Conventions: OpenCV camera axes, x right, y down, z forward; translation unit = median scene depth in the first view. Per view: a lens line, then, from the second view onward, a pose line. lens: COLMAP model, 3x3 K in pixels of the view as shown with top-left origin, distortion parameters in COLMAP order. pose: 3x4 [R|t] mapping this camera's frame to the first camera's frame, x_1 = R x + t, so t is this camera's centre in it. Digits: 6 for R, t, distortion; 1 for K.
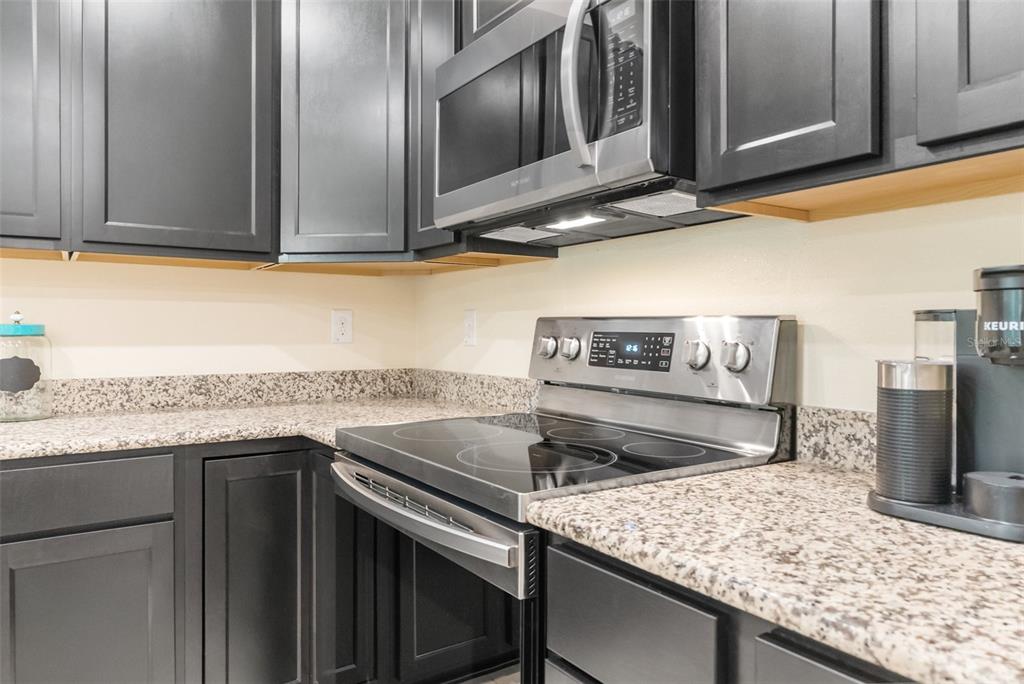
lens RADIAL K [[711.1, 0, 515.5], [0, 711.1, 333.6], [0, 0, 1]] dist [-0.001684, 0.000212]
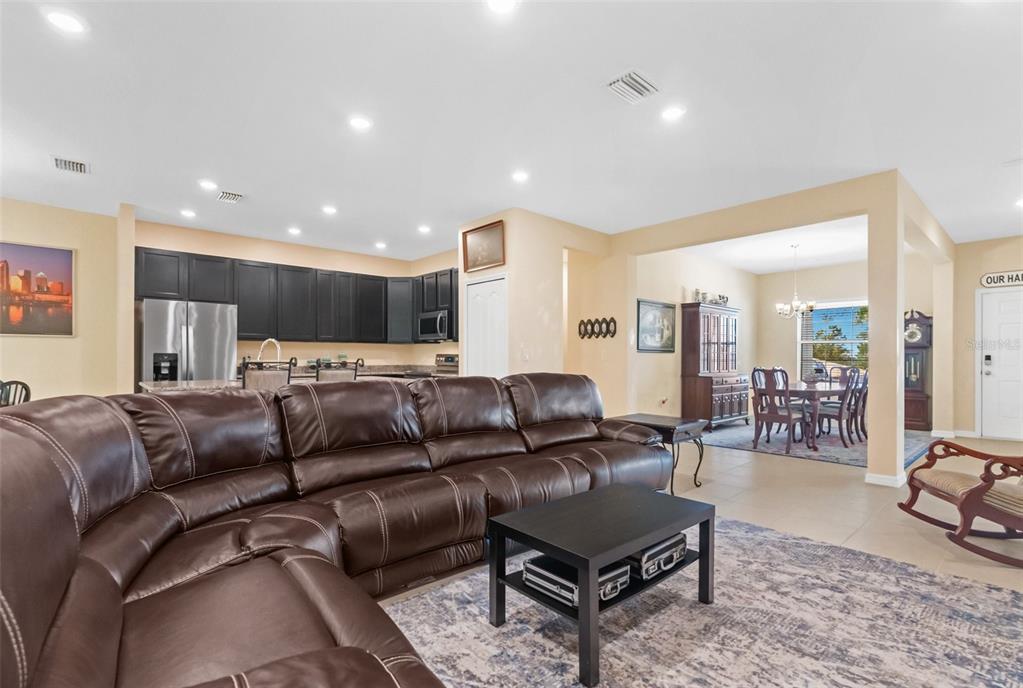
lens RADIAL K [[478.4, 0, 505.9], [0, 478.4, 361.4], [0, 0, 1]] dist [-0.009824, 0.005030]
pose [[0.990932, -0.000083, 0.134366, 0.066513], [-0.000504, 0.999990, 0.004336, 0.018968], [-0.134365, -0.004364, 0.990922, -2.804674]]
